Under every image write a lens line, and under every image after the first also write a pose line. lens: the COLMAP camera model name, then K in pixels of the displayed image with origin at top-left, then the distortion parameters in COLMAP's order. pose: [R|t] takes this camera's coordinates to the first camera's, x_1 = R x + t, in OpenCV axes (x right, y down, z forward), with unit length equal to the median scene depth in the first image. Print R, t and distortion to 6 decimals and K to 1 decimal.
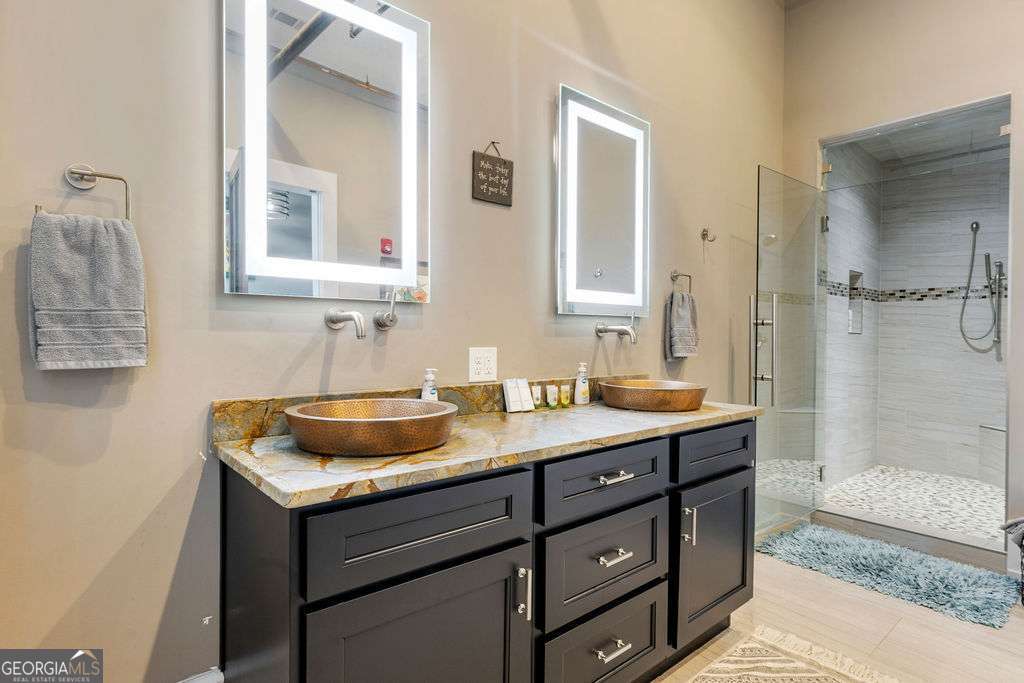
lens RADIAL K [[535.4, 0, 517.3], [0, 535.4, 339.5], [0, 0, 1]] dist [-0.000082, 0.000522]
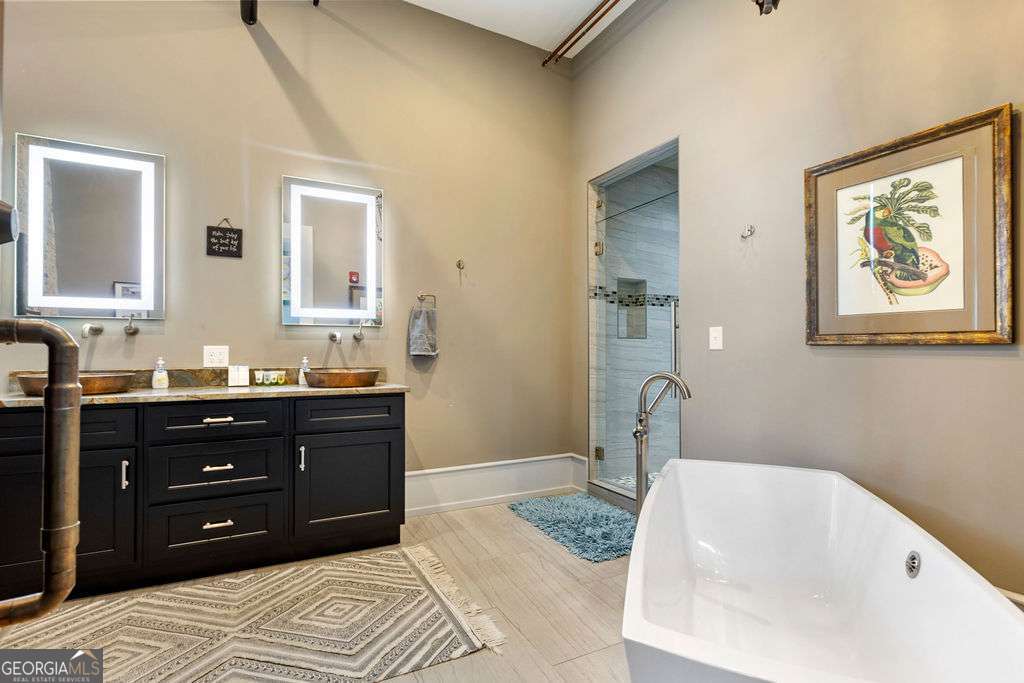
lens RADIAL K [[488.0, 0, 512.0], [0, 488.0, 340.1], [0, 0, 1]] dist [-0.000252, -0.000148]
pose [[0.975812, -0.010423, -0.218363, 0.930251], [0.004856, 0.999650, -0.026016, 0.032769], [0.218557, 0.024326, 0.975521, -0.197296]]
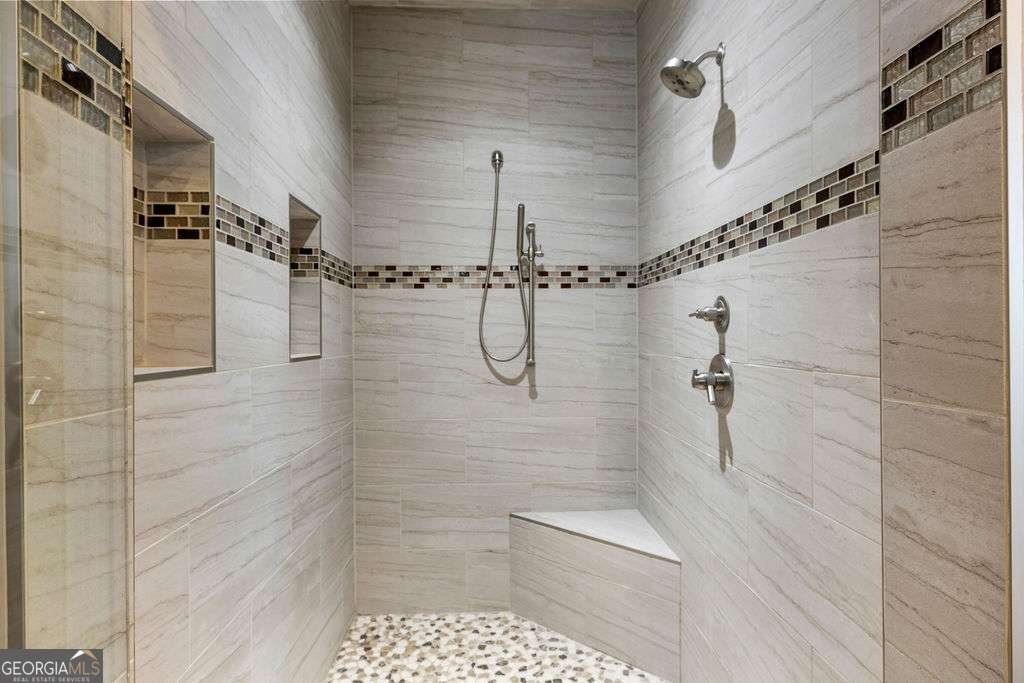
lens RADIAL K [[585.6, 0, 512.0], [0, 585.6, 341.5], [0, 0, 1]] dist [0.007114, -0.001568]
pose [[0.636983, -0.014716, 0.770737, 0.766703], [0.013651, 0.999876, 0.007809, -0.049267], [-0.770757, 0.005547, 0.637106, 1.178697]]
